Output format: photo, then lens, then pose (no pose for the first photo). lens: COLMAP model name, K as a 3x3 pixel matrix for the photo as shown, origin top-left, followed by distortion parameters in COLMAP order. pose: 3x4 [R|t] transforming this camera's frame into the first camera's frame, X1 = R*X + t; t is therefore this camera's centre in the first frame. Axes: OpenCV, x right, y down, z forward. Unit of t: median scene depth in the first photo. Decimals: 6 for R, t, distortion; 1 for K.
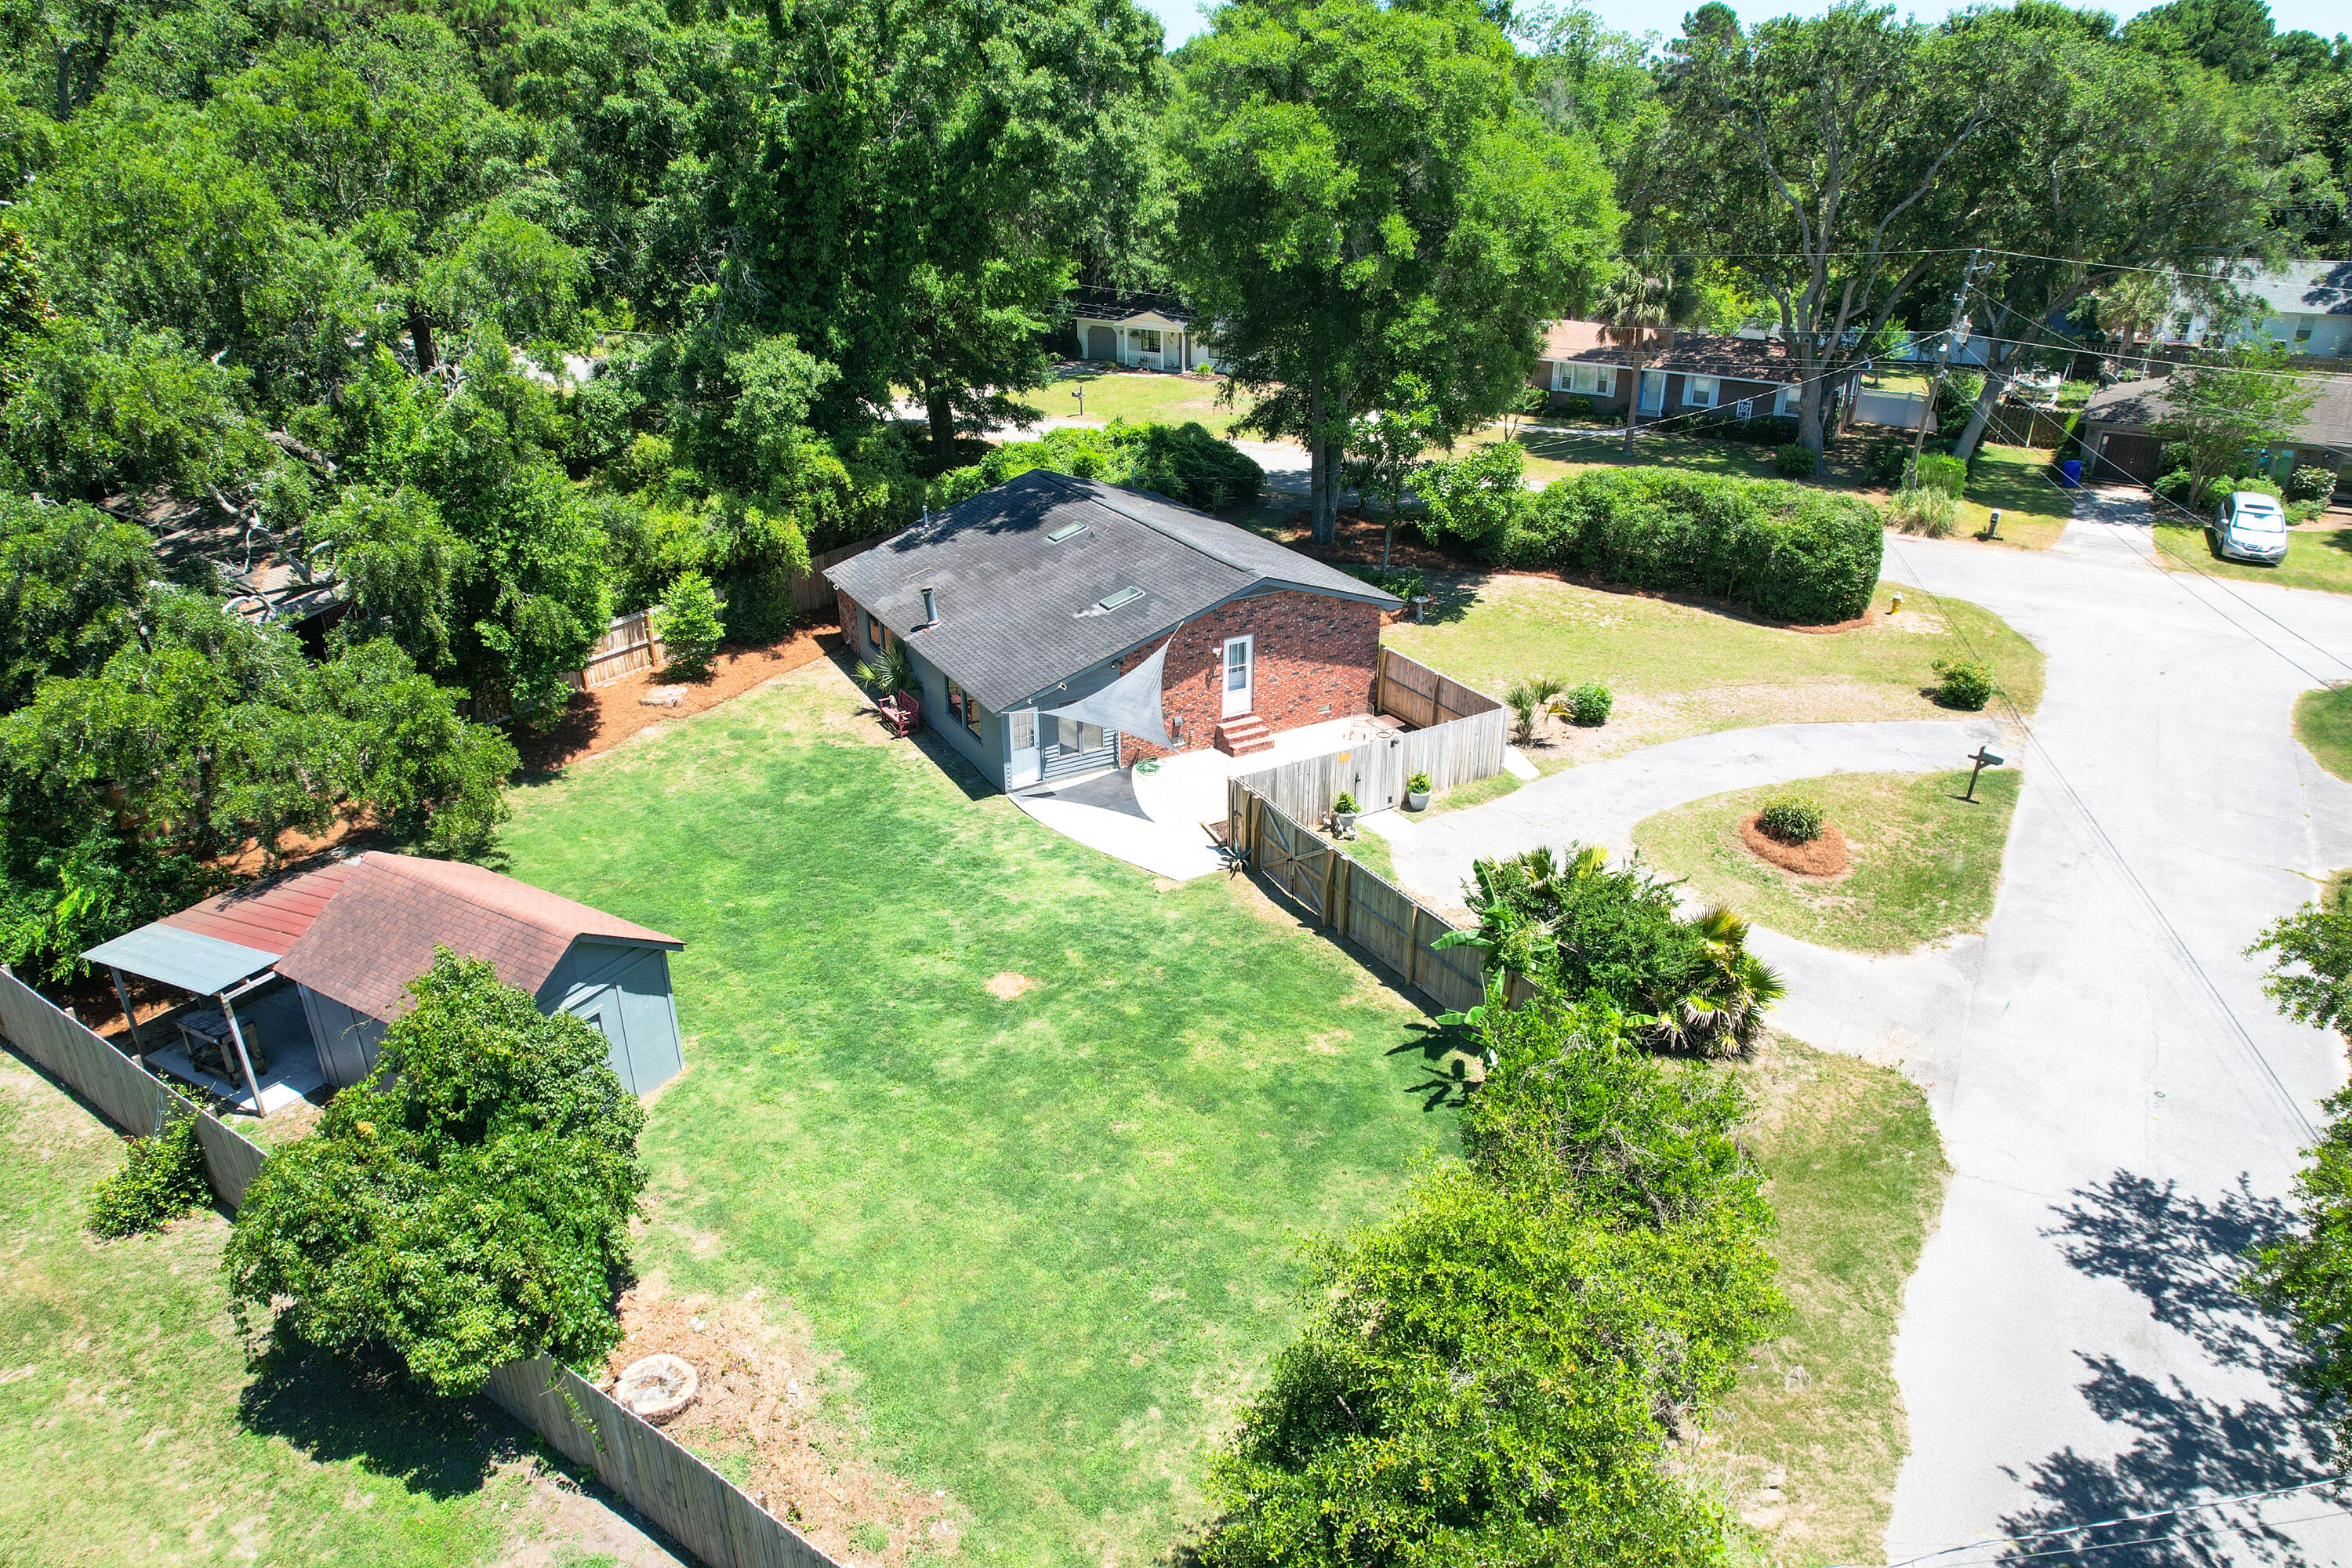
lens RADIAL K [[1505.1, 0, 1177.3], [0, 1505.1, 790.7], [0, 0, 1]] dist [-0.078918, 0.073249]
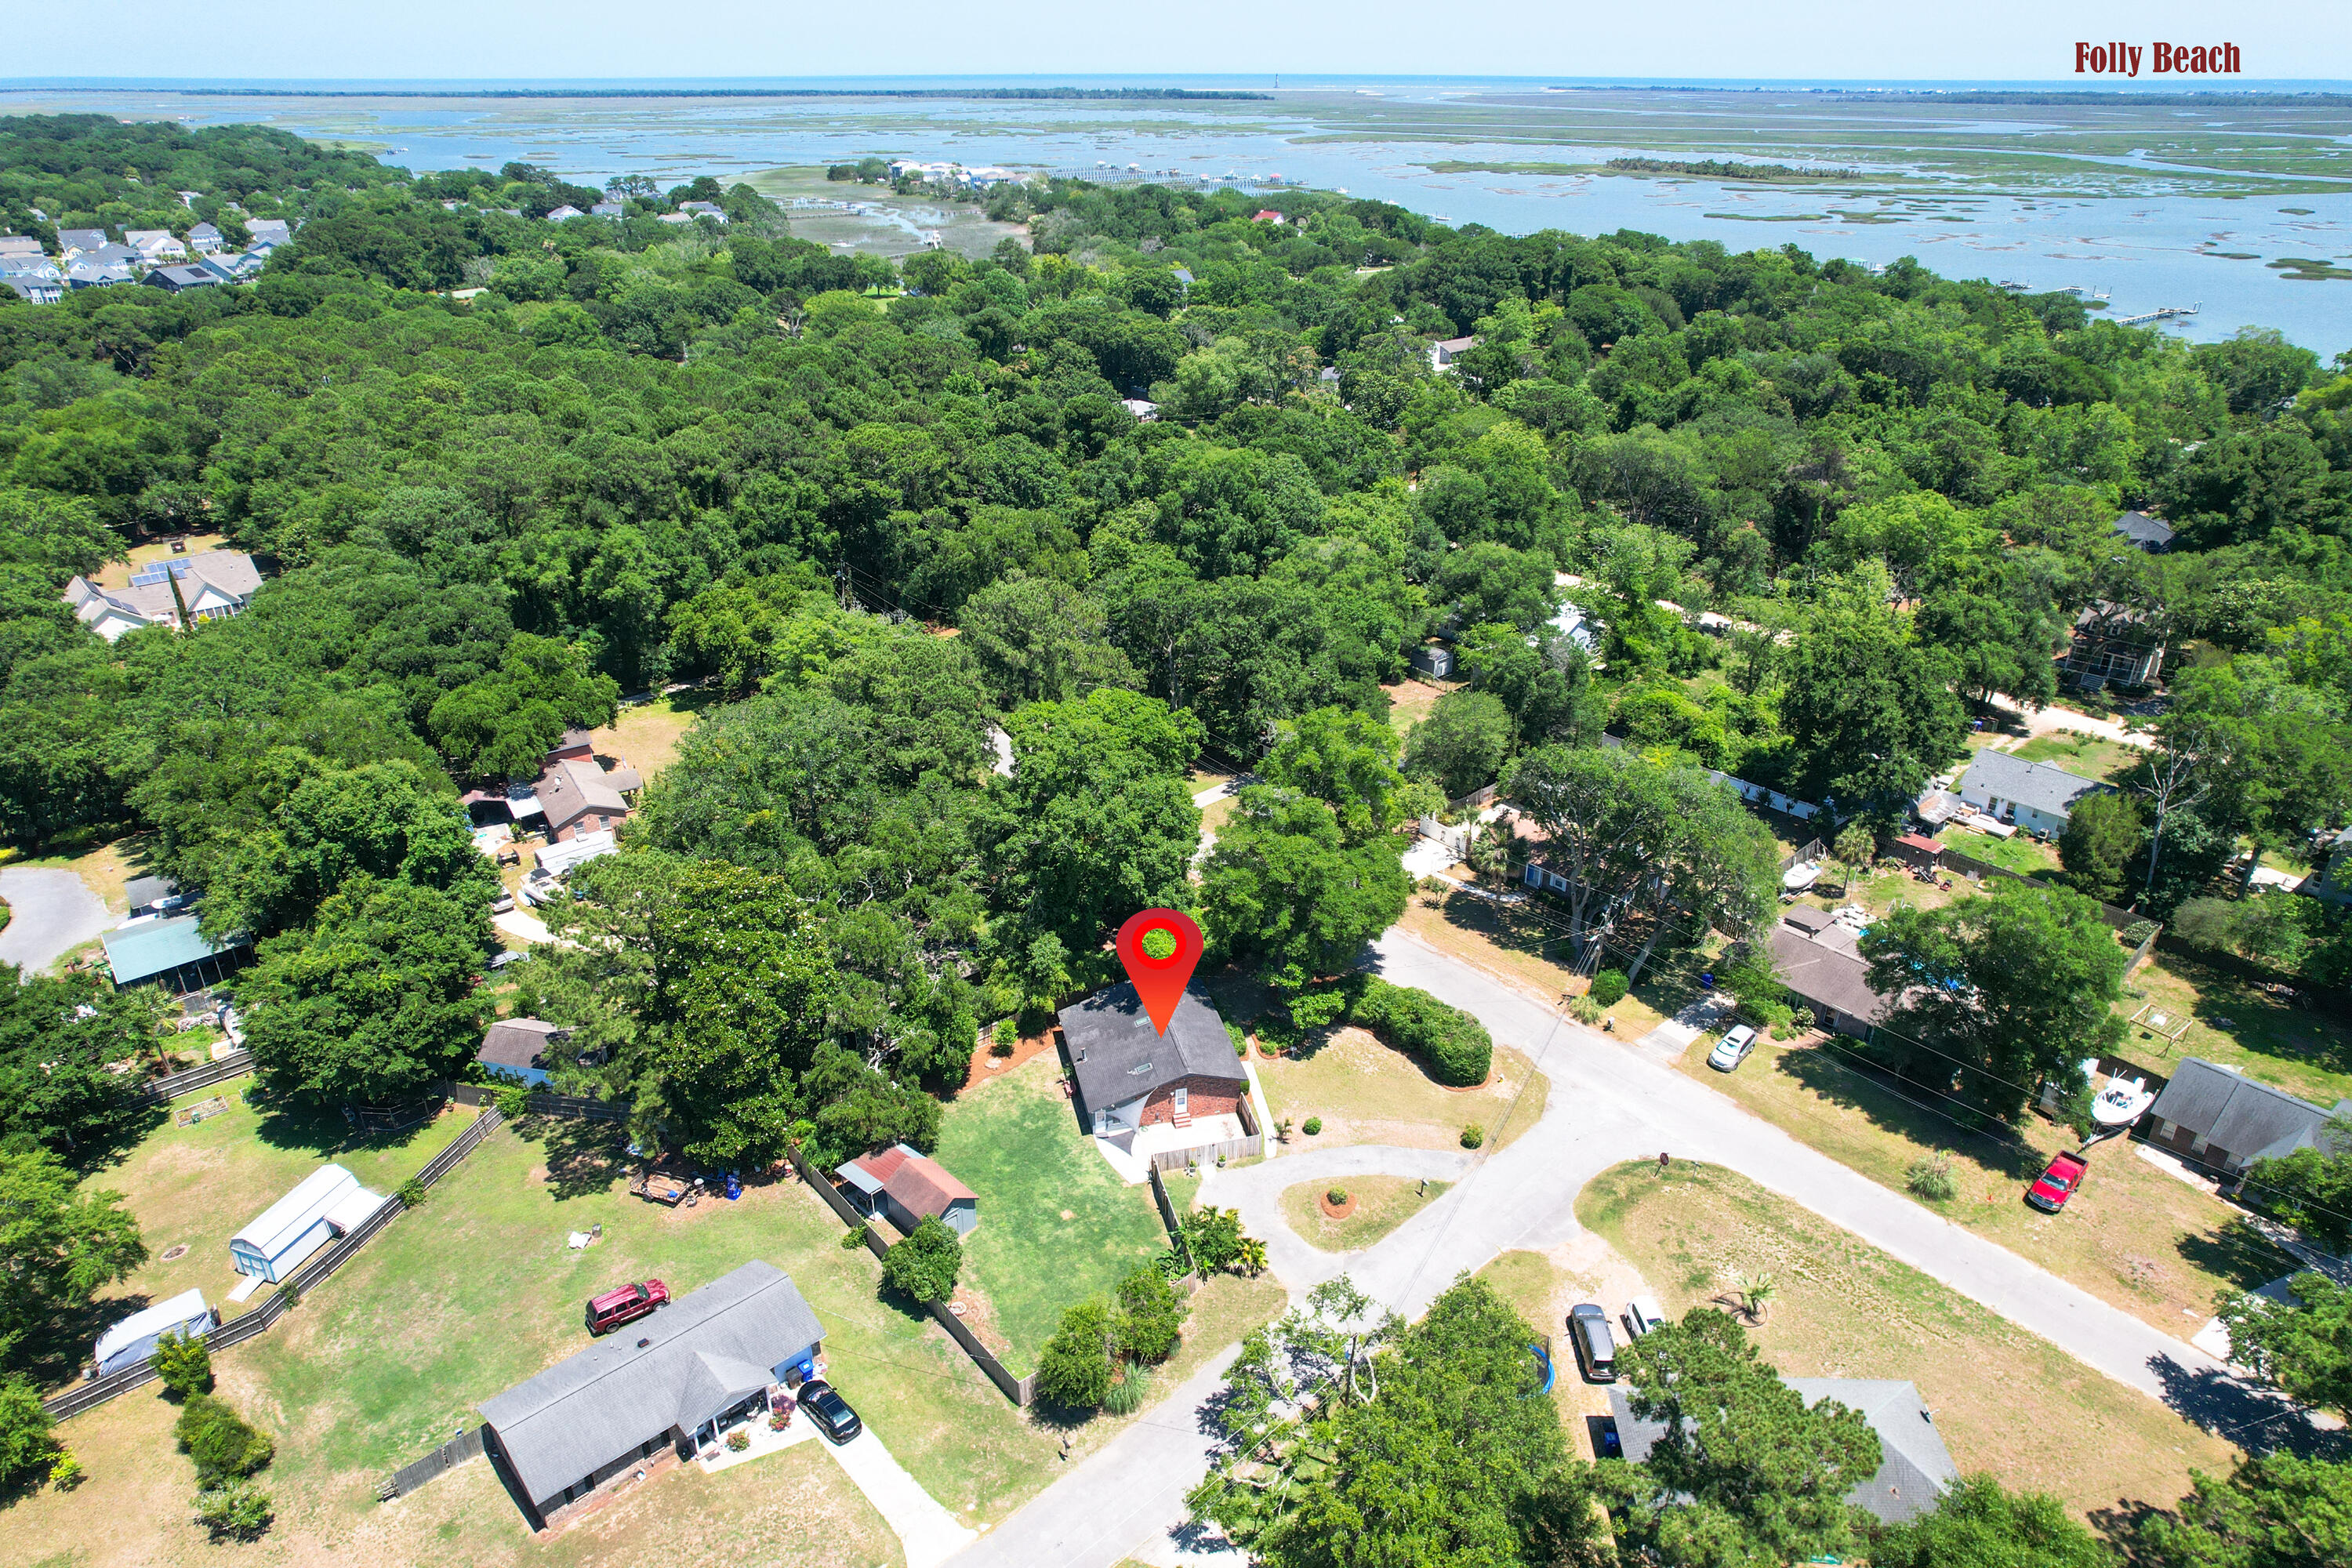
lens RADIAL K [[1505.1, 0, 1177.3], [0, 1505.1, 790.7], [0, 0, 1]] dist [-0.078918, 0.073249]
pose [[0.962200, 0.118899, -0.245017, 0.732773], [-0.113422, 0.992880, 0.036396, -0.847108], [0.247600, -0.007229, 0.968835, -1.947429]]
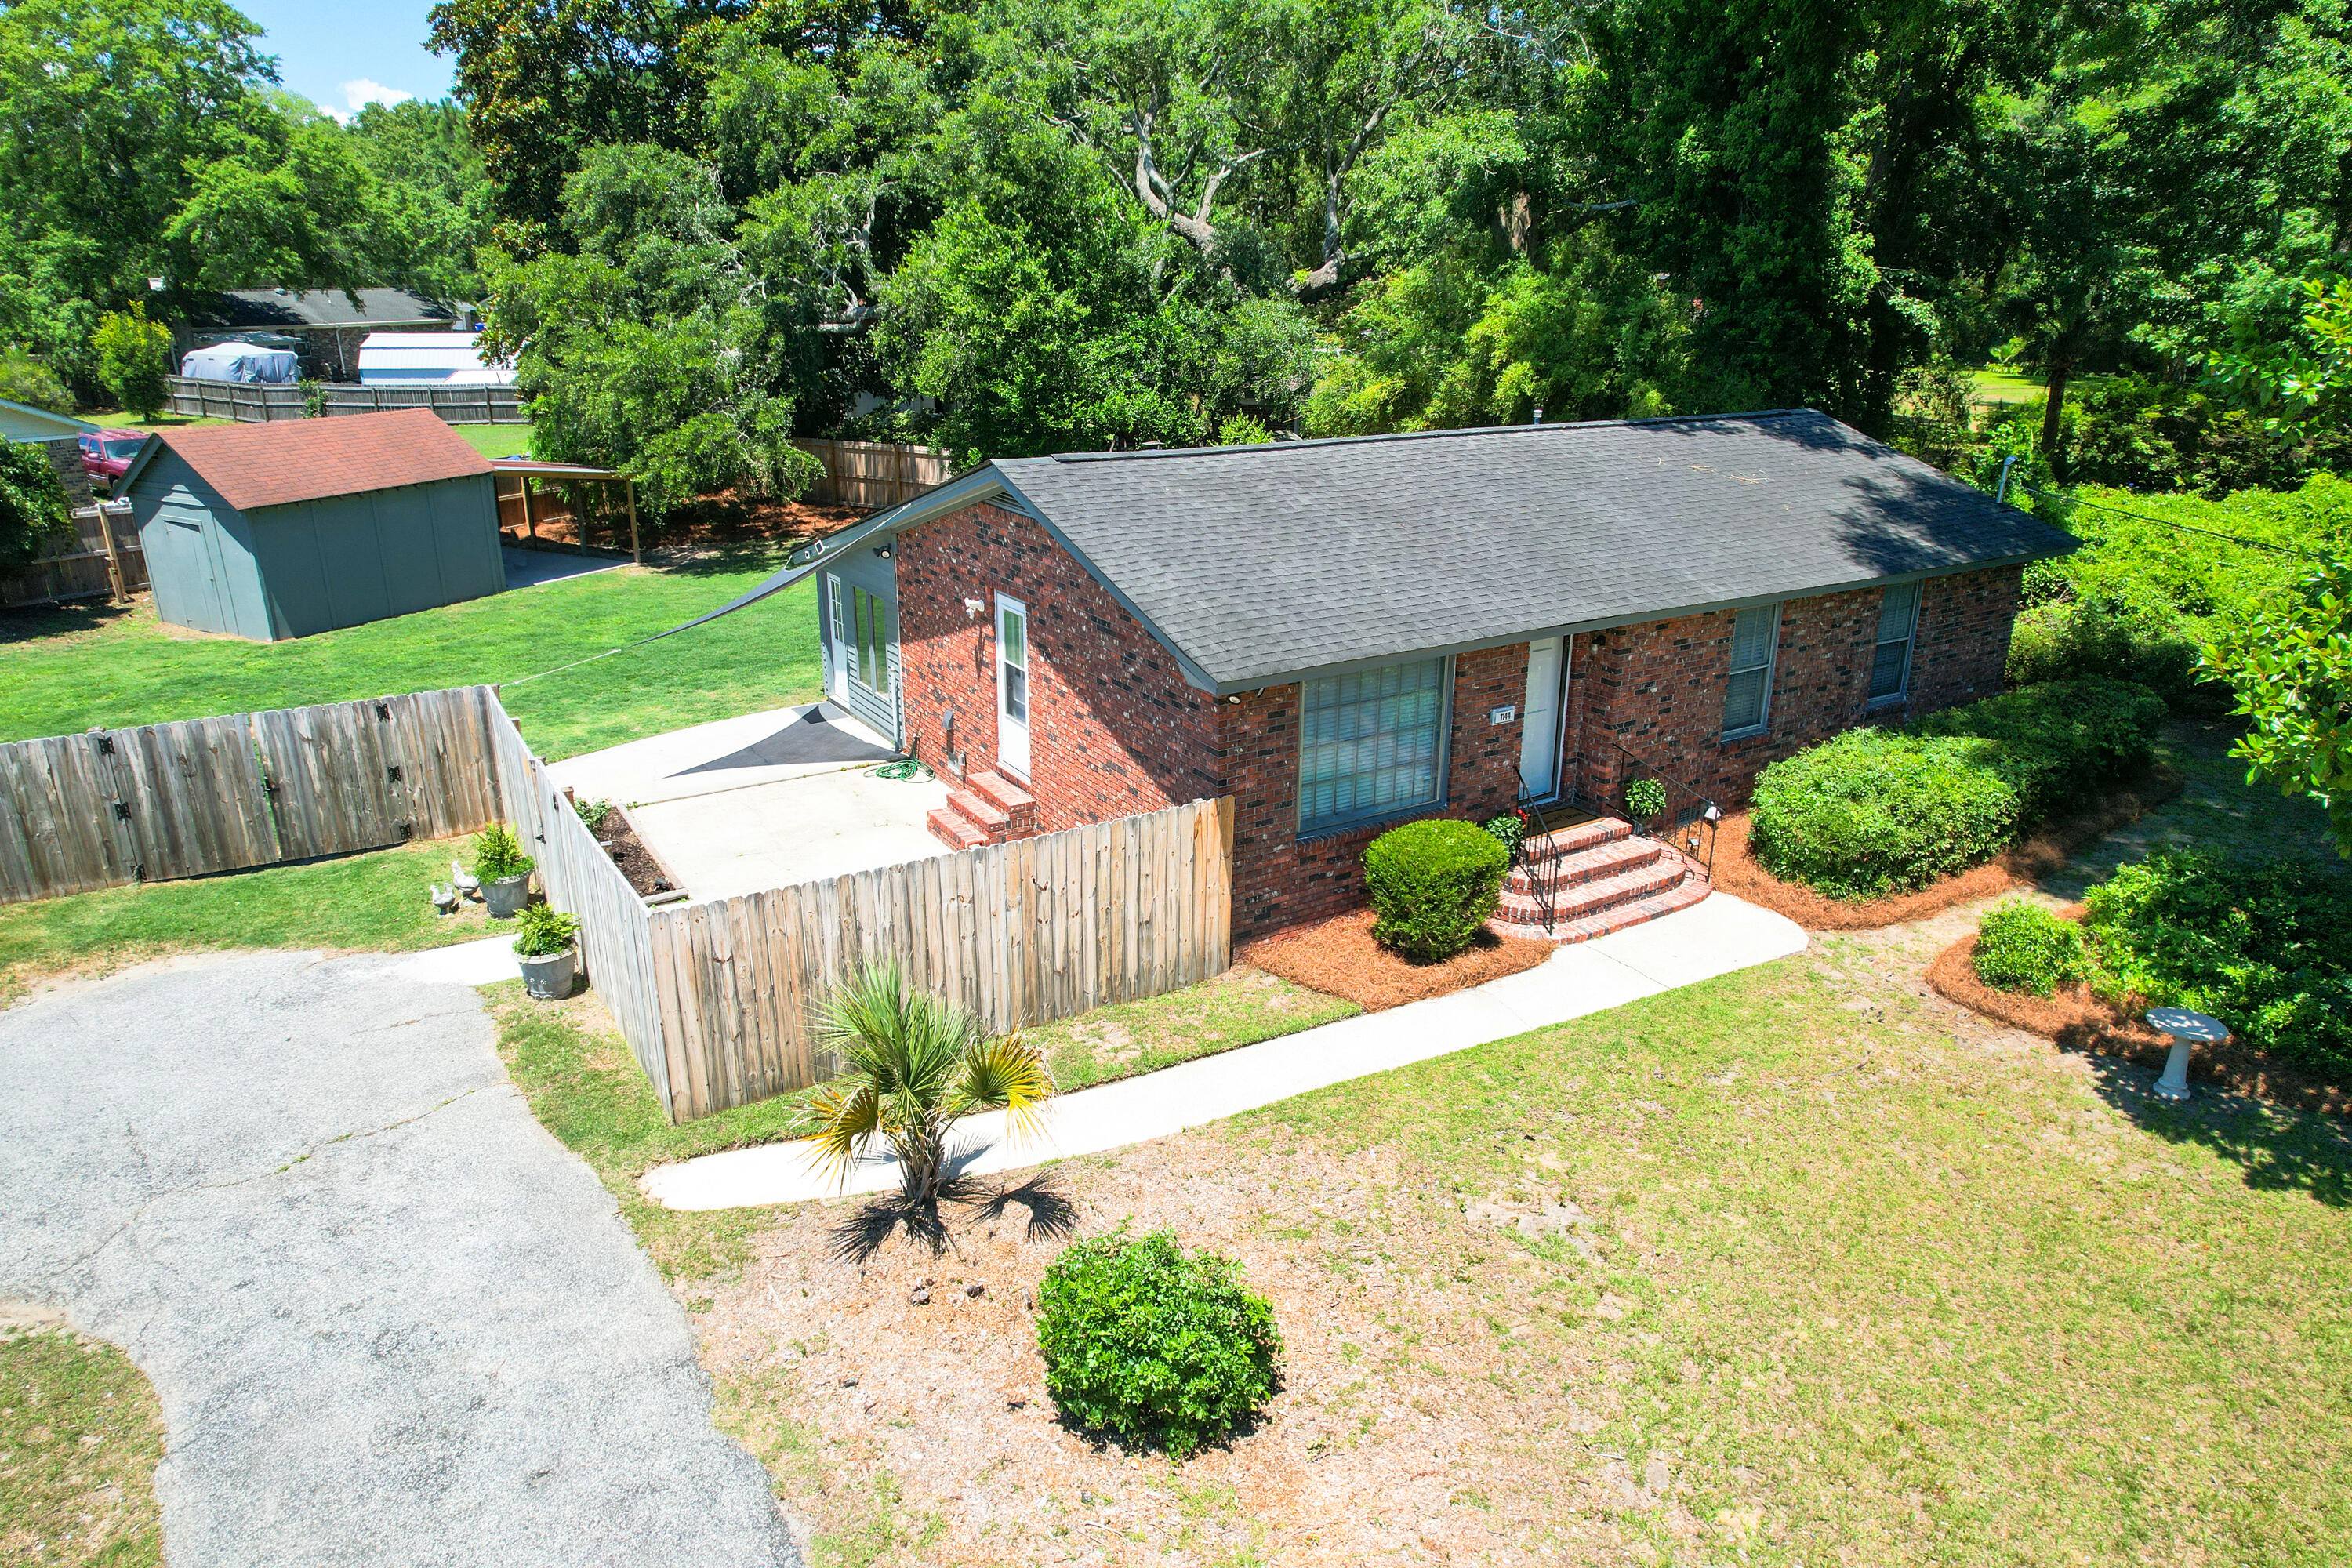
lens RADIAL K [[1505.1, 0, 1177.3], [0, 1505.1, 790.7], [0, 0, 1]] dist [-0.078918, 0.073249]
pose [[0.031957, 0.338717, -0.940346, 0.530638], [-0.421335, 0.857711, 0.294632, -0.226346], [0.906342, 0.386785, 0.170123, 1.087967]]
